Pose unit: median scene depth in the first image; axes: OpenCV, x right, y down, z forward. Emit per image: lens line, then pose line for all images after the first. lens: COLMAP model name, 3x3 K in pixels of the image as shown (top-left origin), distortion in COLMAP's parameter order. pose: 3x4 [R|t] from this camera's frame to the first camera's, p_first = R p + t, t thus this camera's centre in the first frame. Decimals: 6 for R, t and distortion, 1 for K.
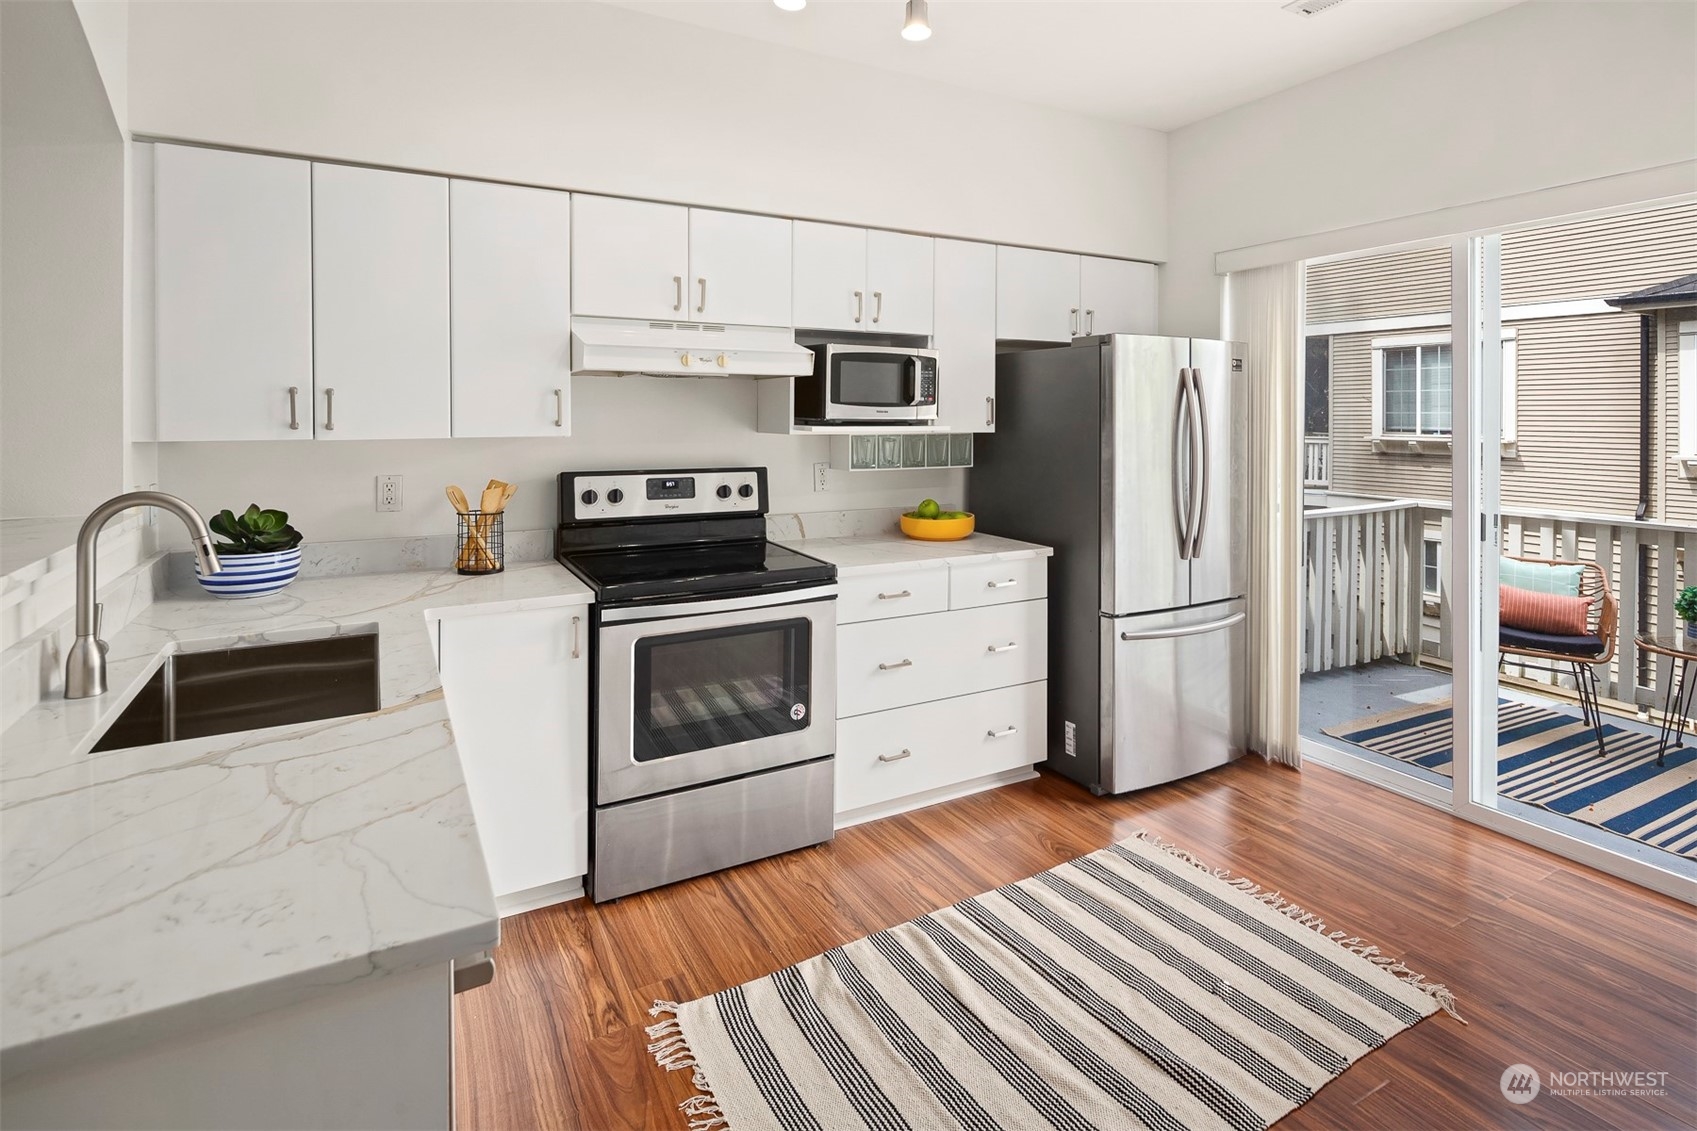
lens RADIAL K [[841.6, 0, 844.7], [0, 841.6, 429.6], [0, 0, 1]] dist [-0.000273, -0.001285]
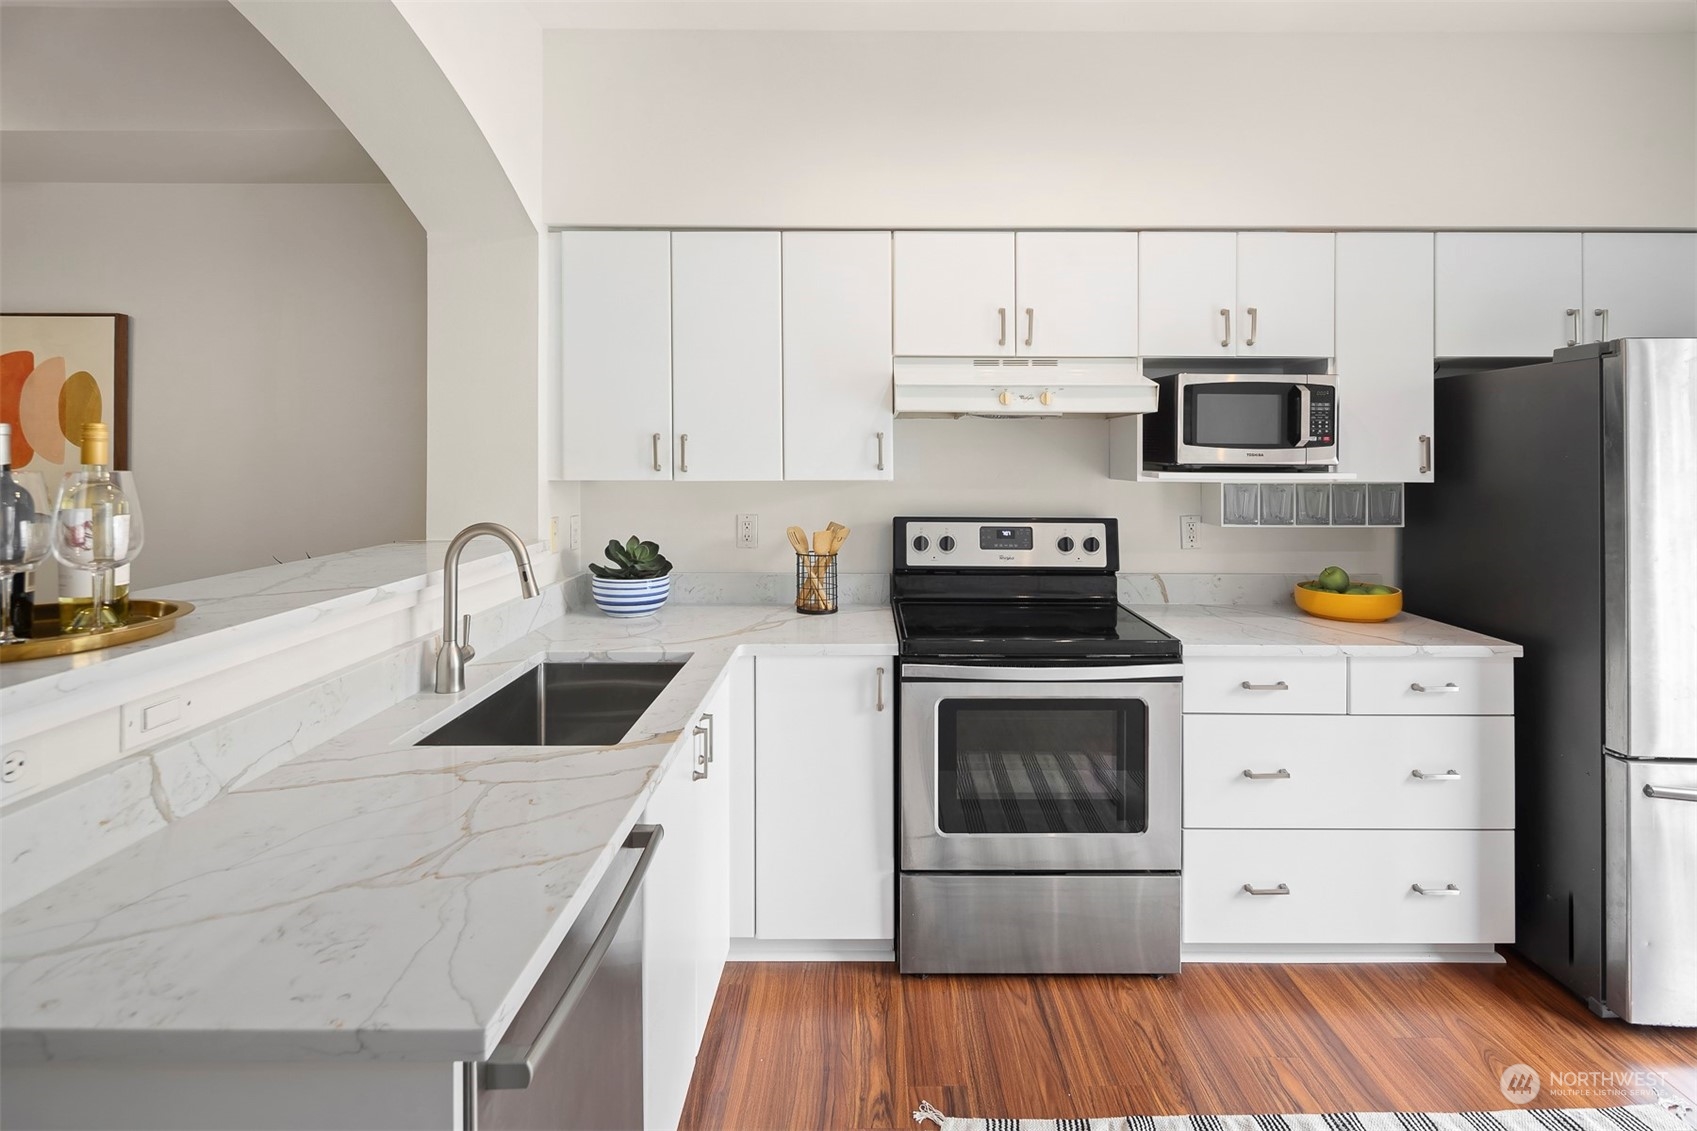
lens RADIAL K [[831.8, 0, 894.1], [0, 831.8, 460.0], [0, 0, 1]] dist [0.000711, -0.002639]
pose [[0.881259, 0.001609, -0.472630, 0.128720], [-0.009723, 0.999844, -0.014726, -0.001524], [0.472533, 0.017573, 0.881138, 0.147184]]
